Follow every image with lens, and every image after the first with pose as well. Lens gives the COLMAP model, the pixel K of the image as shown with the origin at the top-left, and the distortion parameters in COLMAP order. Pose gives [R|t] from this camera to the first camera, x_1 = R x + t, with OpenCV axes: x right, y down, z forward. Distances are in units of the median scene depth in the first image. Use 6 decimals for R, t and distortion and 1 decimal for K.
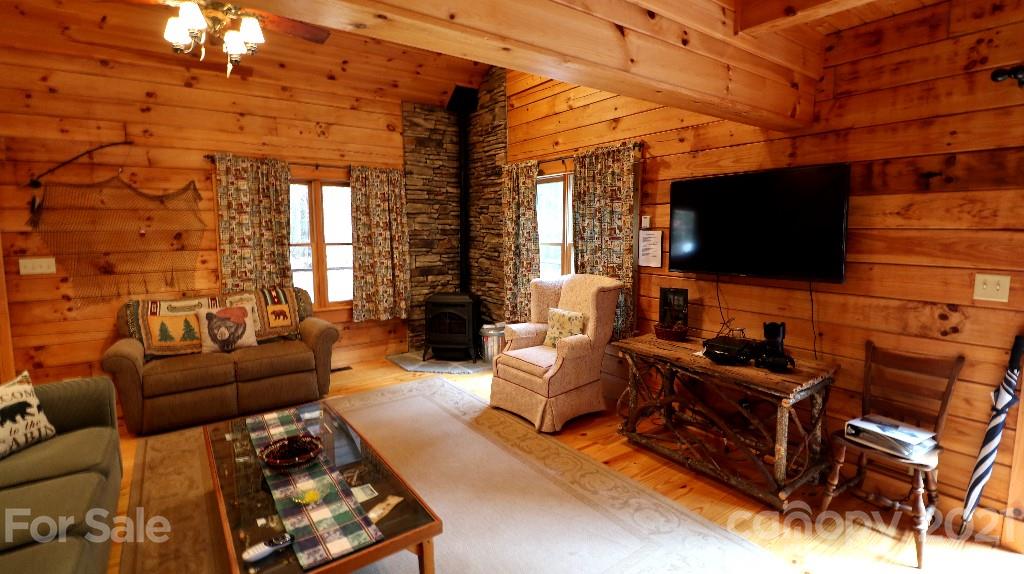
lens RADIAL K [[472.5, 0, 519.5], [0, 472.5, 272.6], [0, 0, 1]] dist [-0.002739, -0.012393]
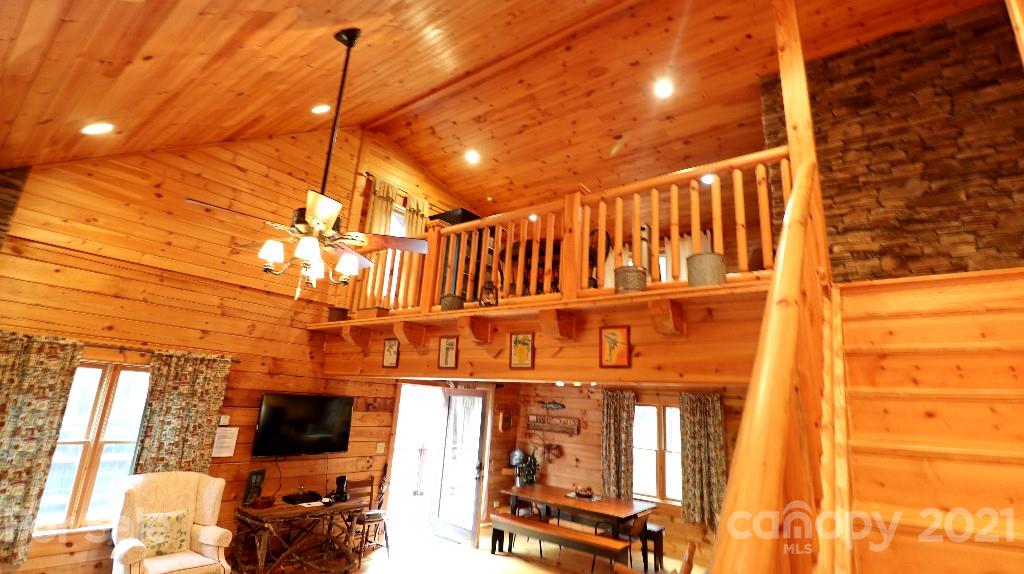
lens RADIAL K [[472.5, 0, 517.1], [0, 472.5, 272.2], [0, 0, 1]] dist [-0.002739, -0.012393]
pose [[-0.290433, 0.244266, 0.925193, -1.207363], [0.033647, 0.968879, -0.245238, -0.151998], [-0.956303, -0.040095, -0.289614, 0.605174]]
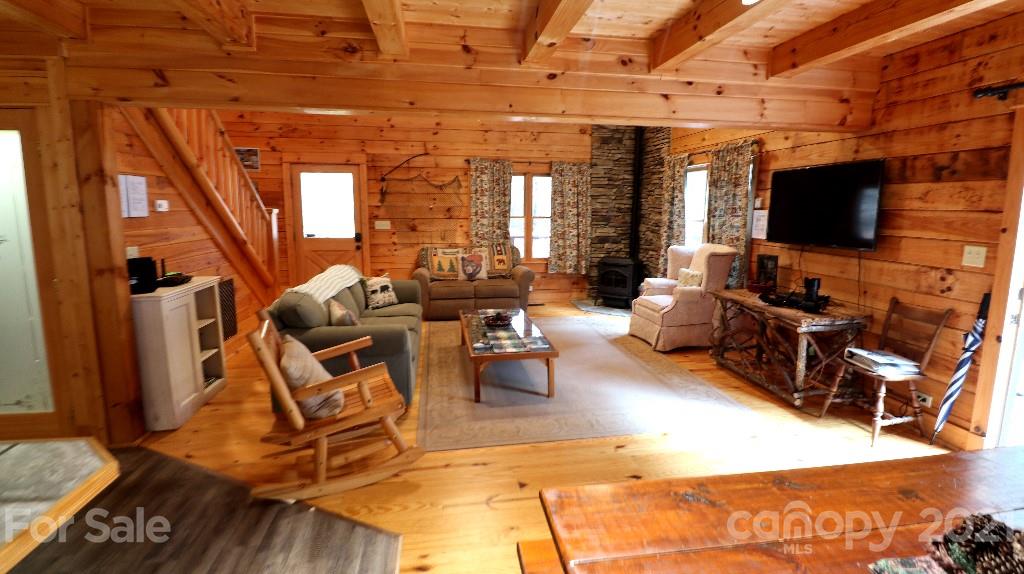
lens RADIAL K [[472.5, 0, 516.7], [0, 472.5, 274.2], [0, 0, 1]] dist [-0.002739, -0.012393]
pose [[0.893631, 0.073034, -0.442820, 0.254326], [-0.052640, 0.996917, 0.058192, 0.041349], [0.445704, -0.028692, 0.894720, -0.410003]]
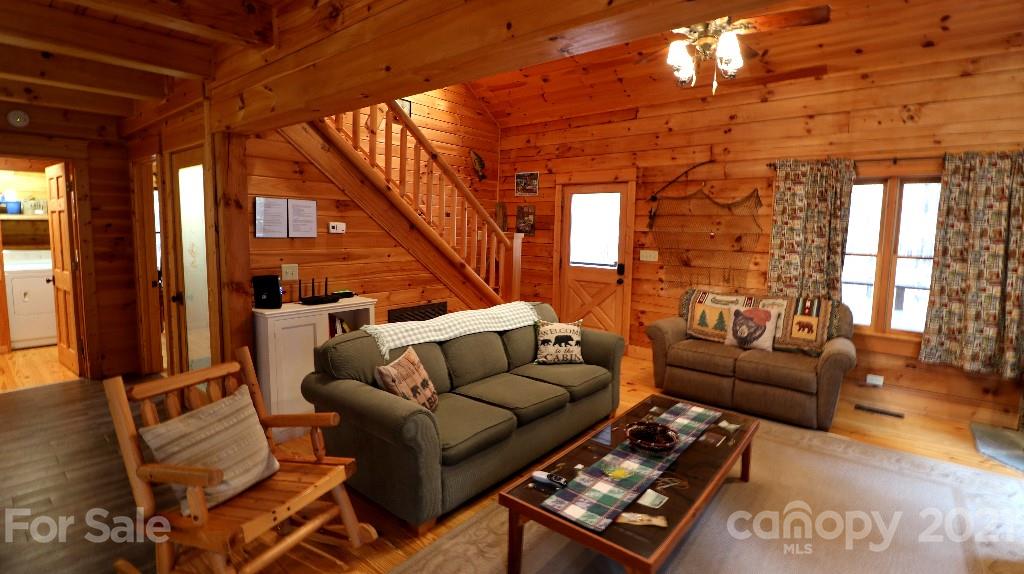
lens RADIAL K [[472.5, 0, 516.4], [0, 472.5, 275.3], [0, 0, 1]] dist [-0.002739, -0.012393]
pose [[0.249247, 0.106992, -0.962512, 0.263716], [-0.112838, 0.990318, 0.080863, -0.025371], [0.961844, 0.088453, 0.258906, 0.222820]]
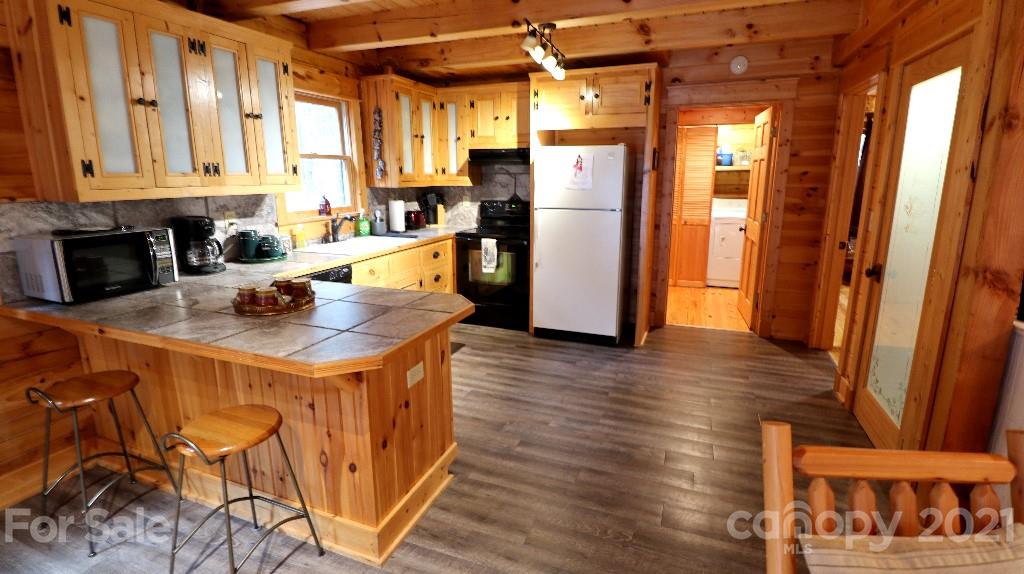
lens RADIAL K [[472.5, 0, 515.9], [0, 472.5, 274.2], [0, 0, 1]] dist [-0.002739, -0.012393]
pose [[-0.838928, 0.120543, -0.530724, -0.014831], [-0.043576, 0.957155, 0.286280, 0.002952], [0.542494, 0.263295, -0.797731, 0.077501]]
